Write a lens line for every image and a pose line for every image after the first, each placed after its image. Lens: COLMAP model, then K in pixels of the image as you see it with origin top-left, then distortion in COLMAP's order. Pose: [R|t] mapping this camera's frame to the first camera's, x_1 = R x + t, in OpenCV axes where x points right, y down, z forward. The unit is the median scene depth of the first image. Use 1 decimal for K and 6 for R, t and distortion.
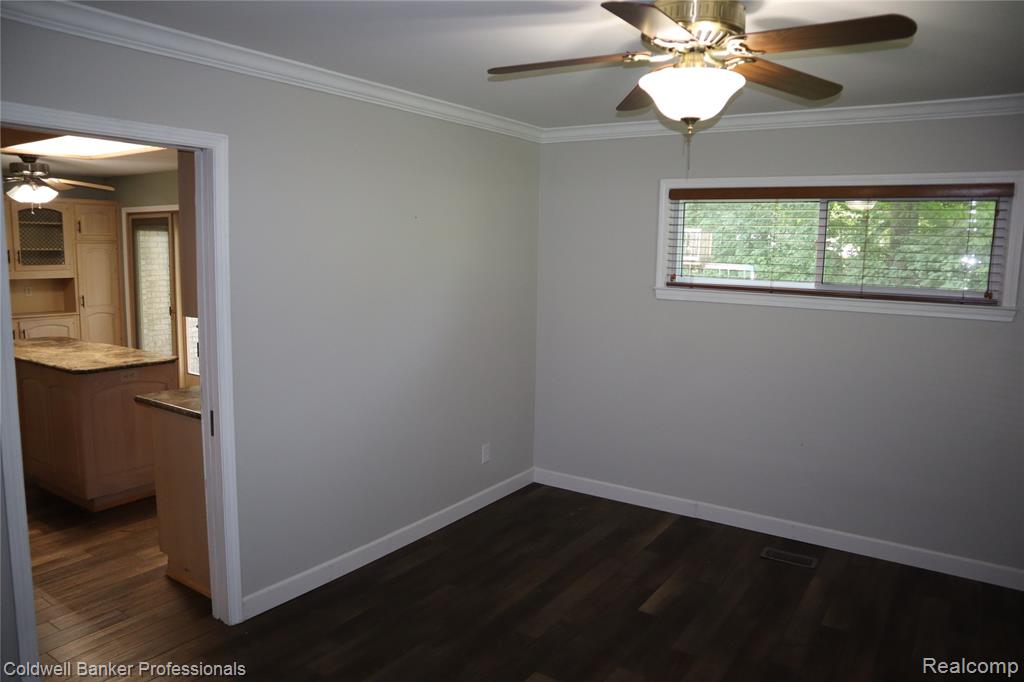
lens RADIAL K [[707.4, 0, 509.1], [0, 707.4, 338.2], [0, 0, 1]] dist [-0.115253, 0.069442]
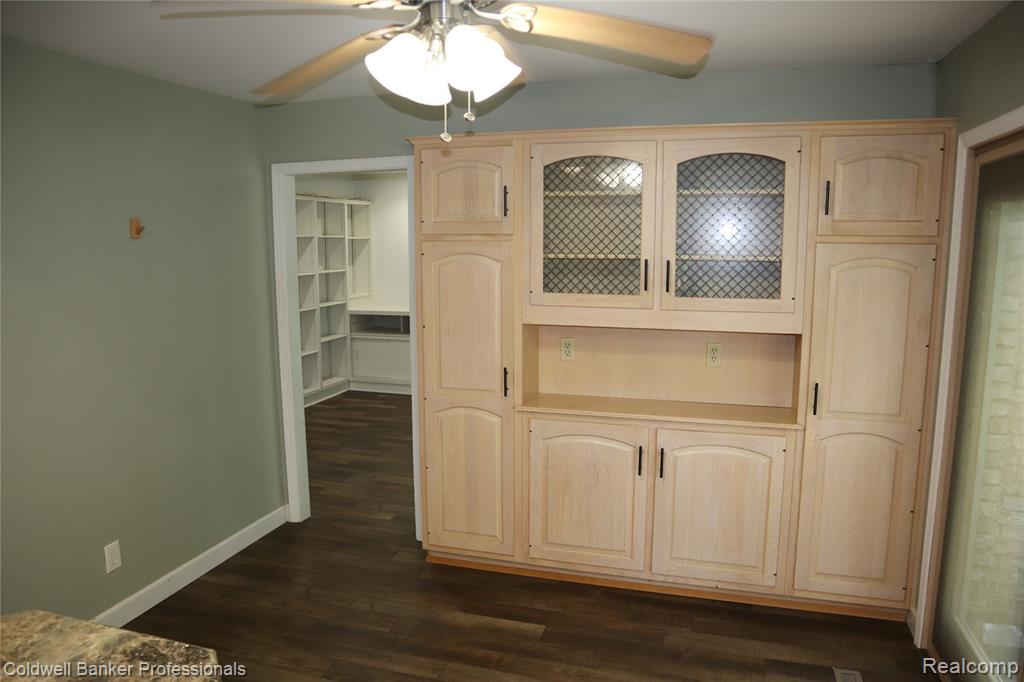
lens RADIAL K [[707.4, 0, 509.1], [0, 707.4, 338.2], [0, 0, 1]] dist [-0.115253, 0.069442]
pose [[0.283063, 0.117660, -0.951857, -0.350314], [-0.112437, 0.989674, 0.088898, -0.113149], [0.952488, 0.081860, 0.293370, 0.809072]]
